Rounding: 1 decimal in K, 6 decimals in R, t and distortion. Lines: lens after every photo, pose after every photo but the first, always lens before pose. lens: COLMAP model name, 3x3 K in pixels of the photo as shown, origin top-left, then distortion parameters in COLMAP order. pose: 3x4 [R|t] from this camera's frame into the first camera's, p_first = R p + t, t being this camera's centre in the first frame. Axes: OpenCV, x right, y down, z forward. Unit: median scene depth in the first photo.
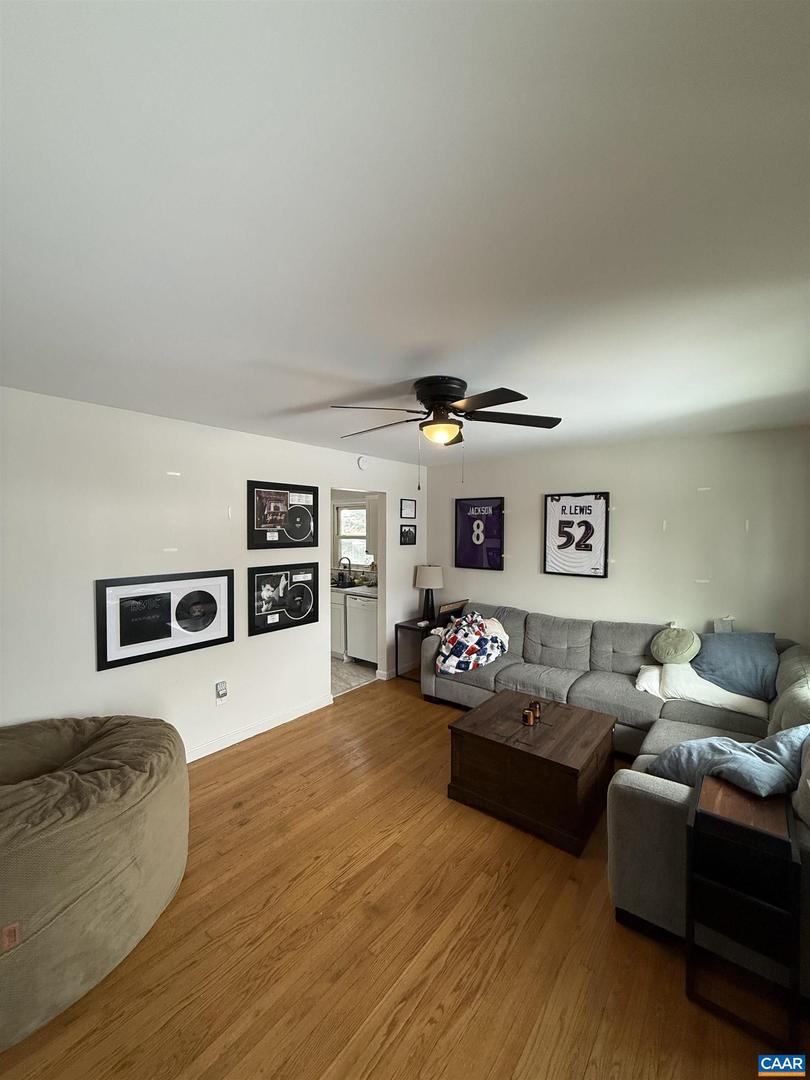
lens RADIAL K [[430.8, 0, 404.5], [0, 430.8, 537.0], [0, 0, 1]] dist [0.000026, -0.000027]
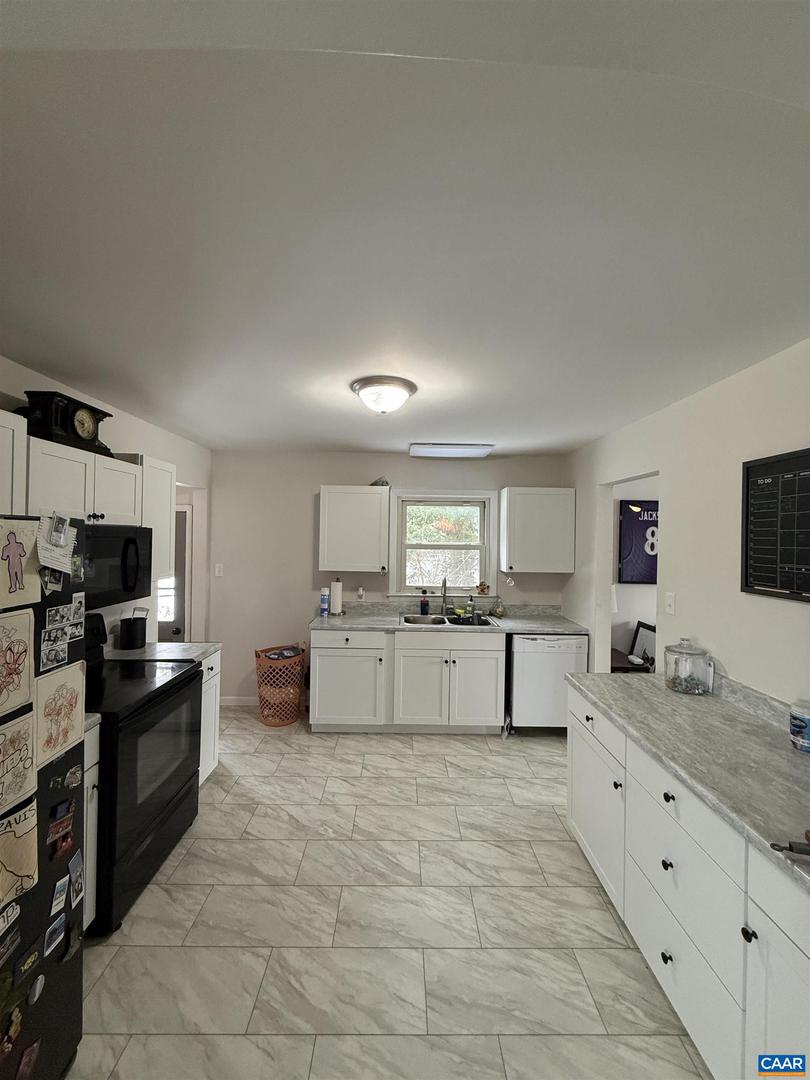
lens RADIAL K [[430.8, 0, 404.5], [0, 430.8, 537.0], [0, 0, 1]] dist [0.000026, -0.000027]
pose [[0.774088, 0.008904, 0.633015, -0.741154], [-0.001794, 0.999928, -0.011872, -0.007809], [-0.633075, 0.008054, 0.774048, 0.646272]]
